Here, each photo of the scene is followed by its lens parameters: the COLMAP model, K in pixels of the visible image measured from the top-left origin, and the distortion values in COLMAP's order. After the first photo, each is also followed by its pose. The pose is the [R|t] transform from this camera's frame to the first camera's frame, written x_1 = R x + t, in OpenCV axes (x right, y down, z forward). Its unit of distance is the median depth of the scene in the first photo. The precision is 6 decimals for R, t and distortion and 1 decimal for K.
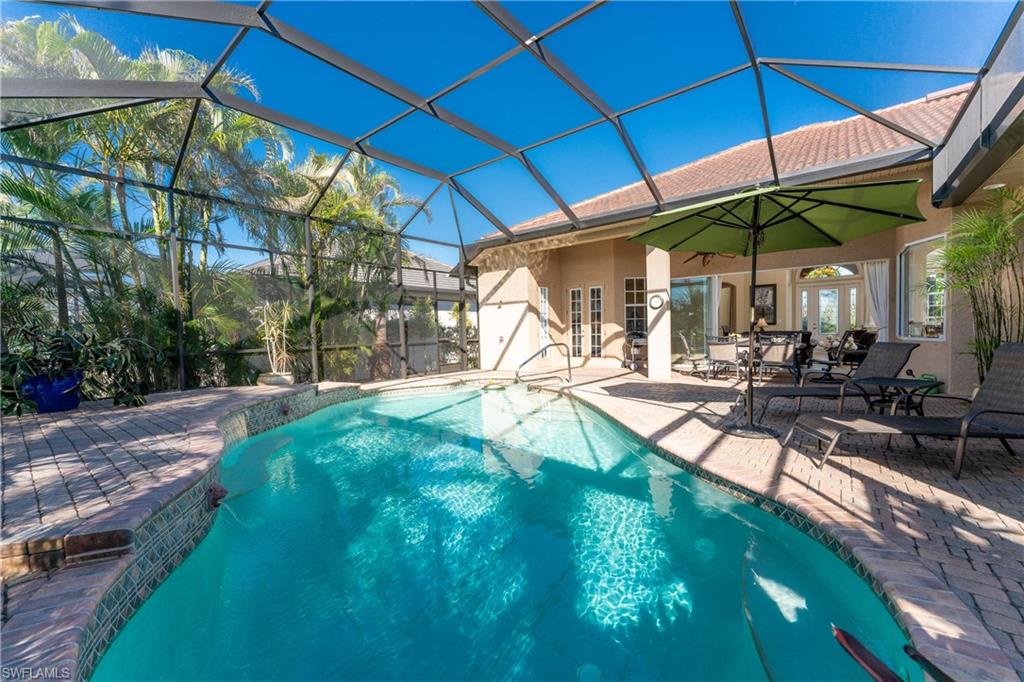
lens RADIAL K [[412.1, 0, 512.7], [0, 412.1, 342.0], [0, 0, 1]] dist [0.008436, -0.000944]
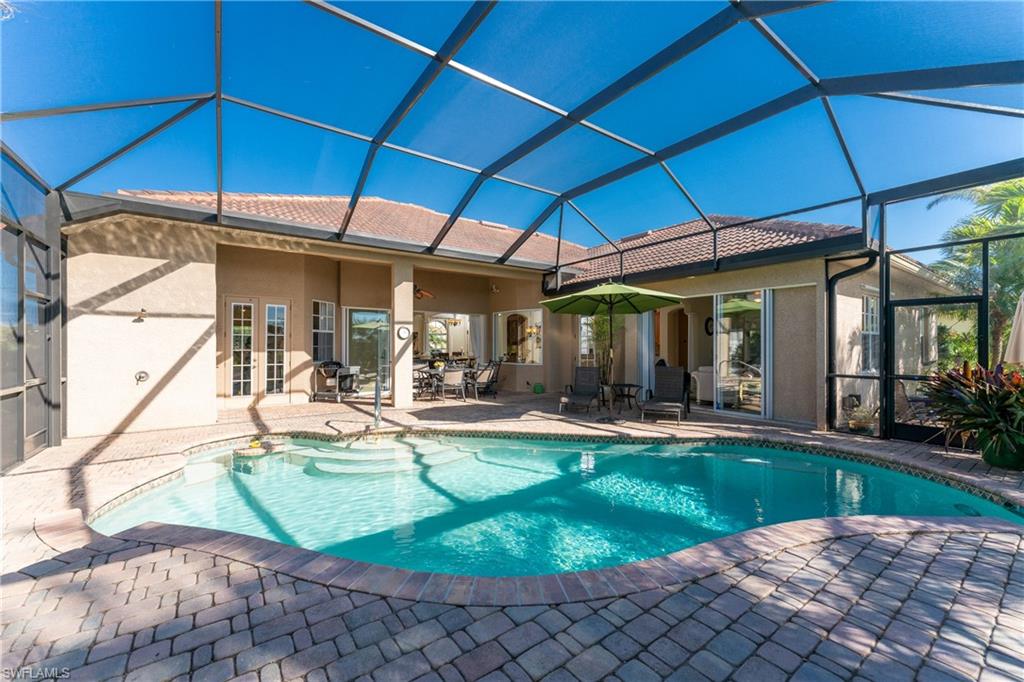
lens RADIAL K [[412.1, 0, 508.2], [0, 412.1, 346.3], [0, 0, 1]] dist [0.008436, -0.000944]
pose [[0.274294, 0.020707, 0.961423, -0.443026], [0.022859, 0.999345, -0.028045, -0.020840], [-0.961374, 0.029670, 0.273641, 0.352581]]
